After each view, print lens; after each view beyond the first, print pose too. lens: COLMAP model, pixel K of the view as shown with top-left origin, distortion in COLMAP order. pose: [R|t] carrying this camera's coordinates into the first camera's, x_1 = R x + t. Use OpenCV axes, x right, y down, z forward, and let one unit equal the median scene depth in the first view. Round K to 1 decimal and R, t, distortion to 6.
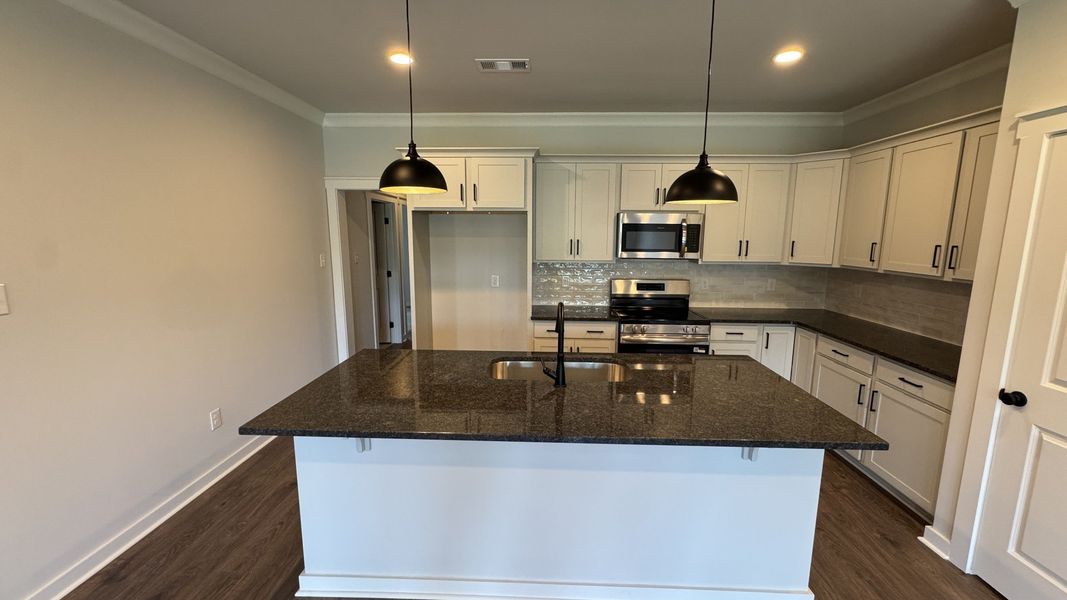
lens RADIAL K [[428.4, 0, 531.5], [0, 428.4, 300.4], [0, 0, 1]] dist [-0.003038, -0.000242]
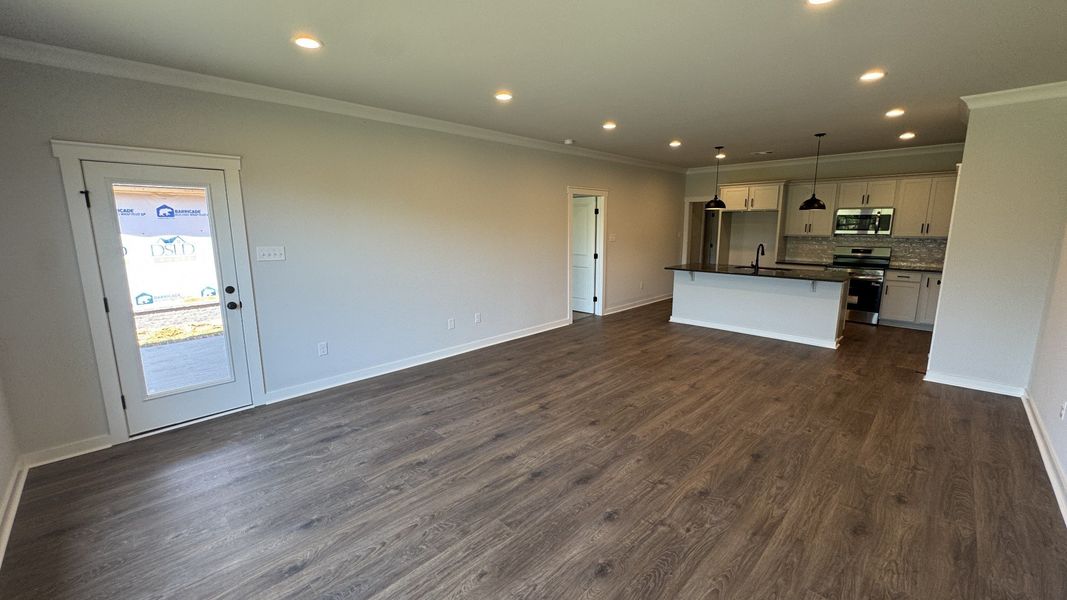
lens RADIAL K [[428.4, 0, 532.9], [0, 428.4, 299.3], [0, 0, 1]] dist [-0.003038, -0.000242]
pose [[0.740951, 0.105953, -0.663148, 0.490655], [-0.094898, 0.994086, 0.052796, 0.208390], [0.664820, 0.023812, 0.746624, -1.240727]]
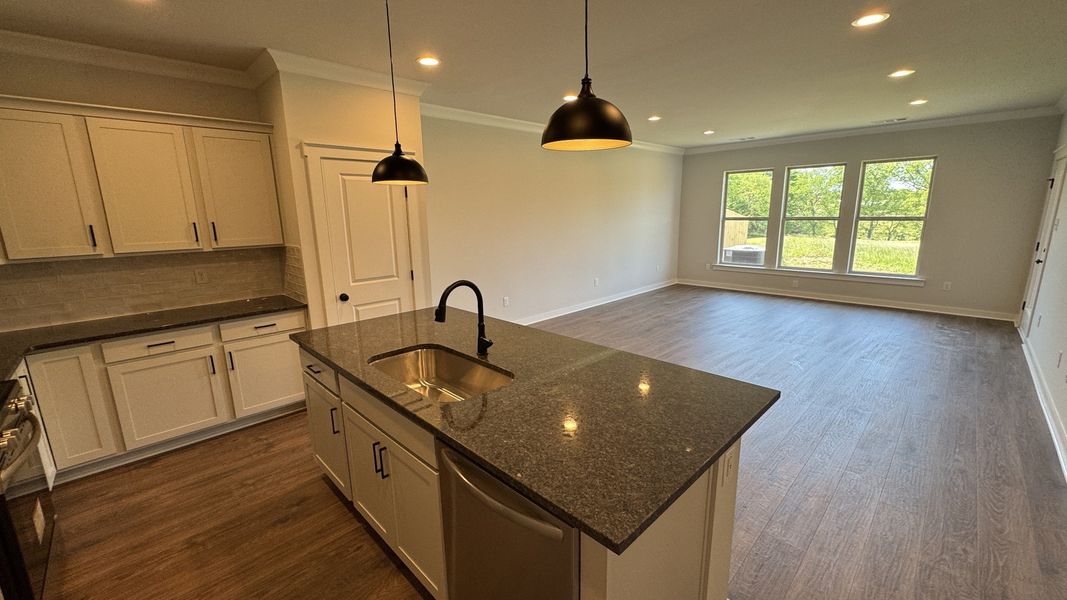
lens RADIAL K [[428.4, 0, 533.4], [0, 428.4, 299.0], [0, 0, 1]] dist [-0.003038, -0.000242]
pose [[-0.724420, -0.131840, 0.676634, -0.597635], [0.121855, 0.941595, 0.313928, -0.202062], [-0.678504, 0.309866, -0.666045, 1.318167]]
